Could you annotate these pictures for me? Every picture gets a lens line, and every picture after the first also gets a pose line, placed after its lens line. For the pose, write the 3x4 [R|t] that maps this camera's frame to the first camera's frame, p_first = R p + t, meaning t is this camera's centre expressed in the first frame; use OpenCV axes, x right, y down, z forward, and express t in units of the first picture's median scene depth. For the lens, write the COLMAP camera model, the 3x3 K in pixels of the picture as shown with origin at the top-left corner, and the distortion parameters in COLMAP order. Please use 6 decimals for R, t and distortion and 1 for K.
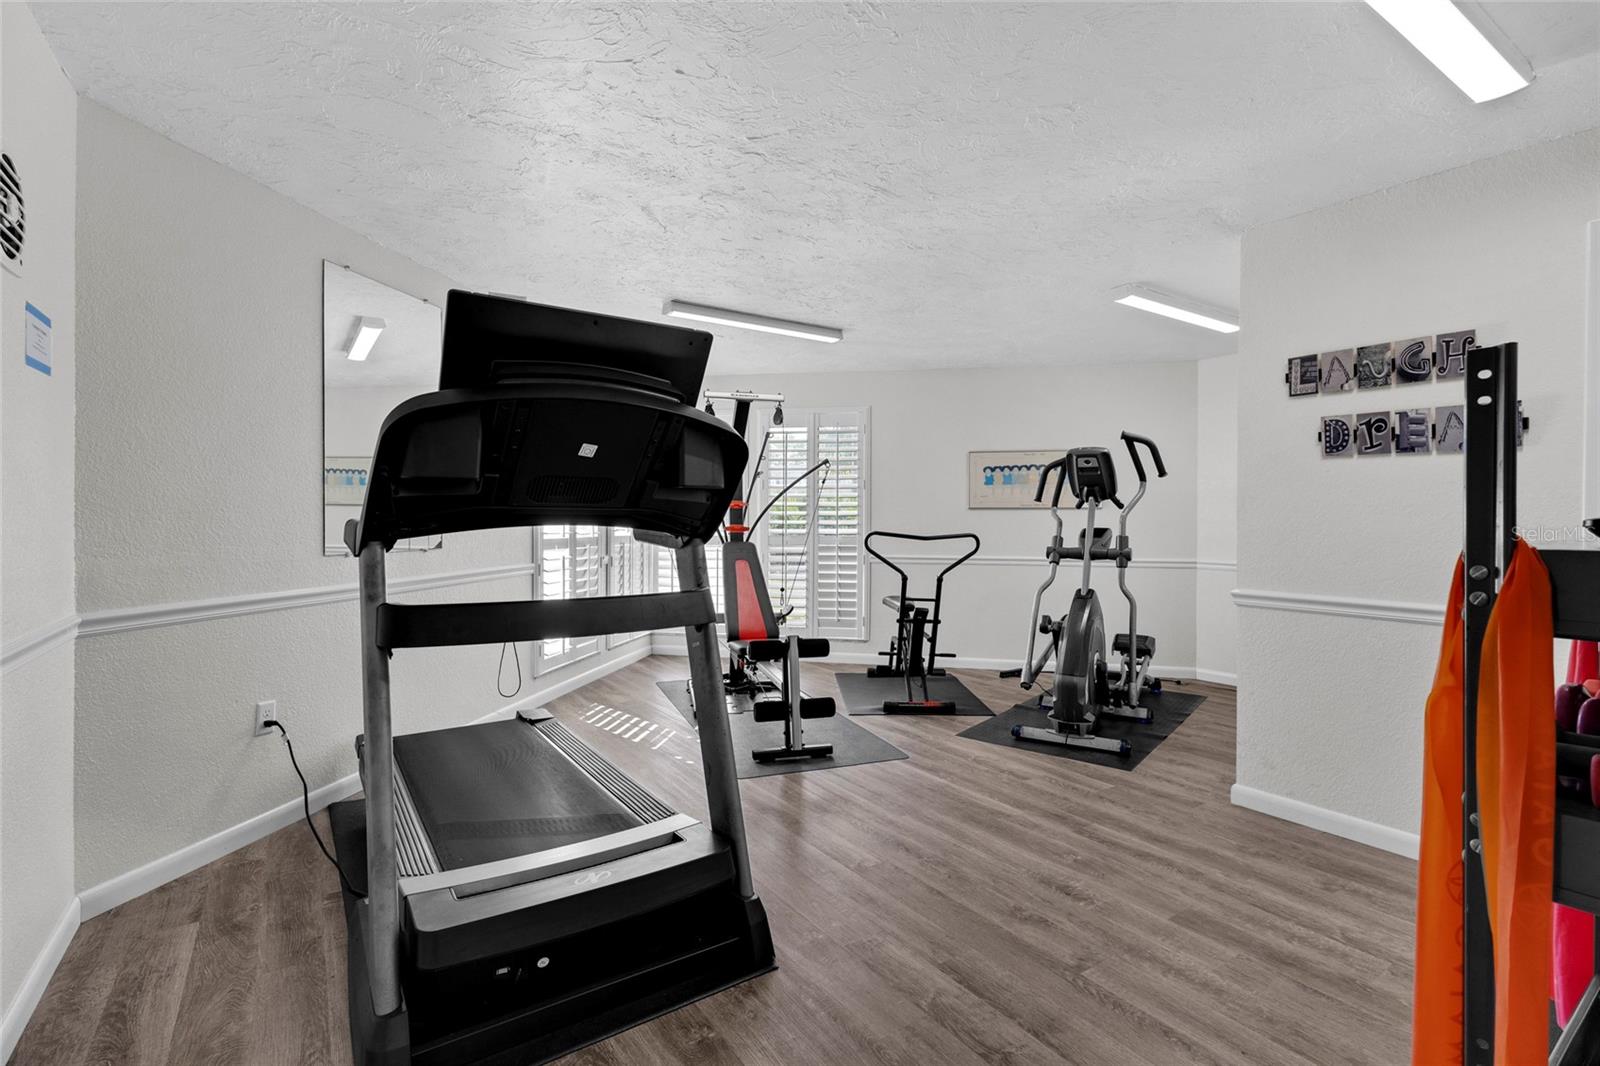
lens RADIAL K [[735.7, 0, 801.0], [0, 735.7, 523.6], [0, 0, 1]] dist [0.000934, -0.000909]
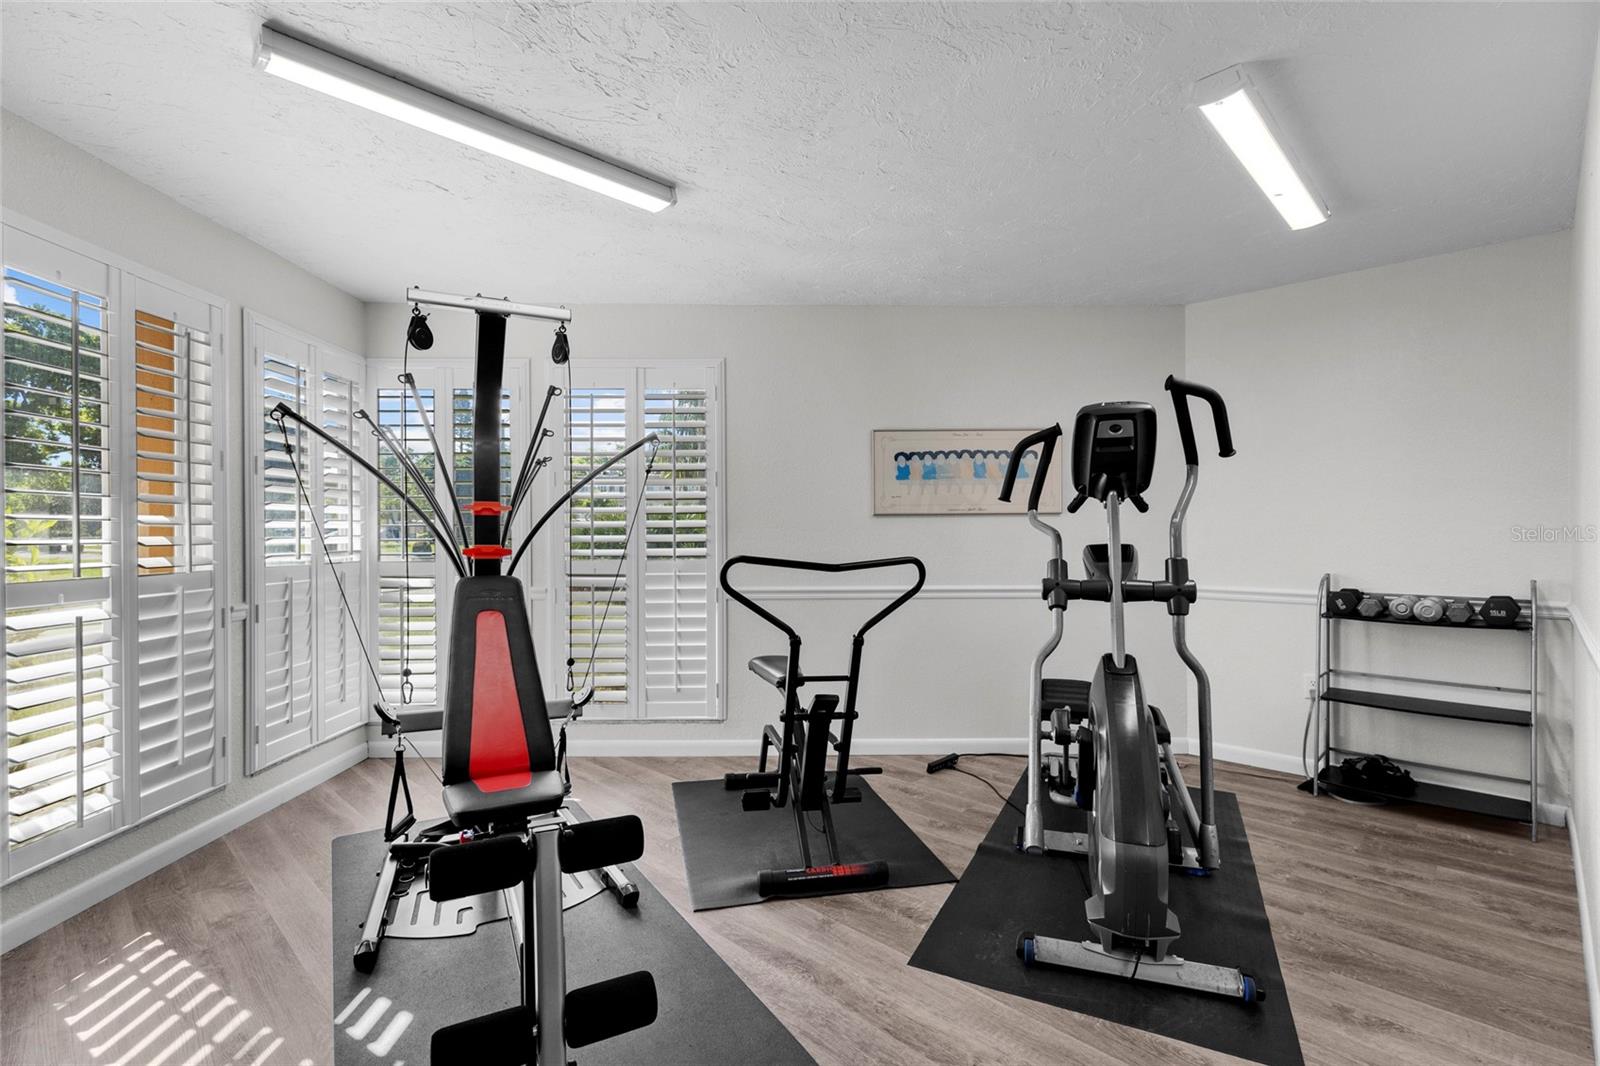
lens RADIAL K [[735.7, 0, 800.5], [0, 735.7, 529.0], [0, 0, 1]] dist [0.000934, -0.000909]
pose [[0.979089, -0.008864, 0.203239, 0.034899], [0.010869, 0.999903, -0.008748, -0.003757], [-0.203142, 0.010774, 0.979090, 0.462876]]
